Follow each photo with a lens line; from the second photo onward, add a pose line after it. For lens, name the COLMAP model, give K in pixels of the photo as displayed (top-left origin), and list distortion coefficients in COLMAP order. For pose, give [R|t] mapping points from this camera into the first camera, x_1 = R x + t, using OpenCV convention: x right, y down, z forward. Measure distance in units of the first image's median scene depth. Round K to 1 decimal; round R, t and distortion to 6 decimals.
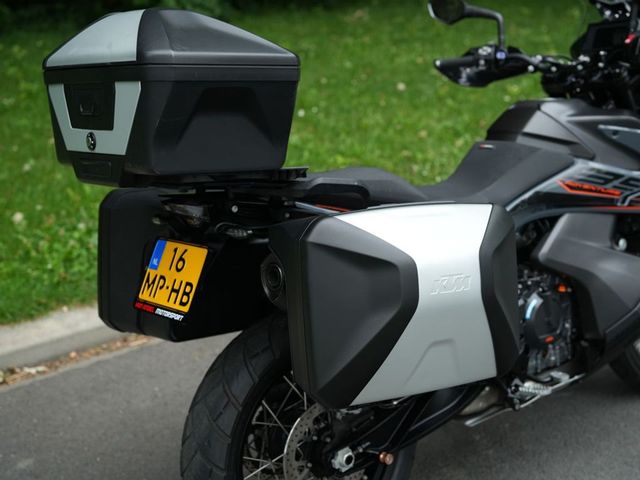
lens RADIAL K [[997.9, 0, 320.4], [0, 997.9, 228.6], [0, 0, 1]] dist [-0.124691, 0.991623]
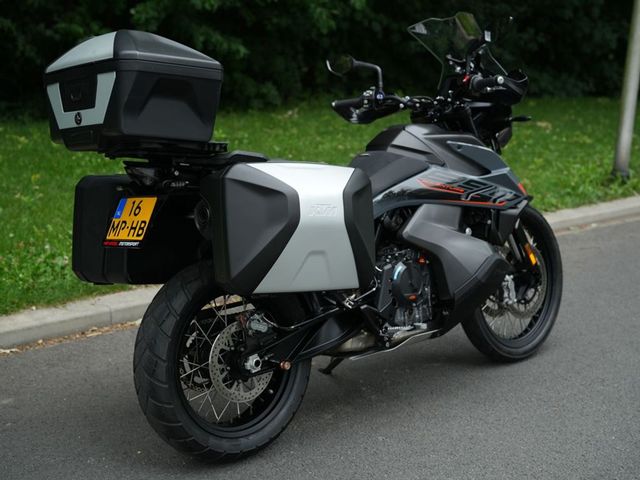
lens RADIAL K [[997.9, 0, 320.4], [0, 997.9, 228.6], [0, 0, 1]] dist [-0.124691, 0.991623]
pose [[0.998222, 0.006418, 0.059258, 0.027708], [0.001029, 0.992181, -0.124799, 0.185000], [-0.059595, 0.124639, 0.990411, -0.322167]]
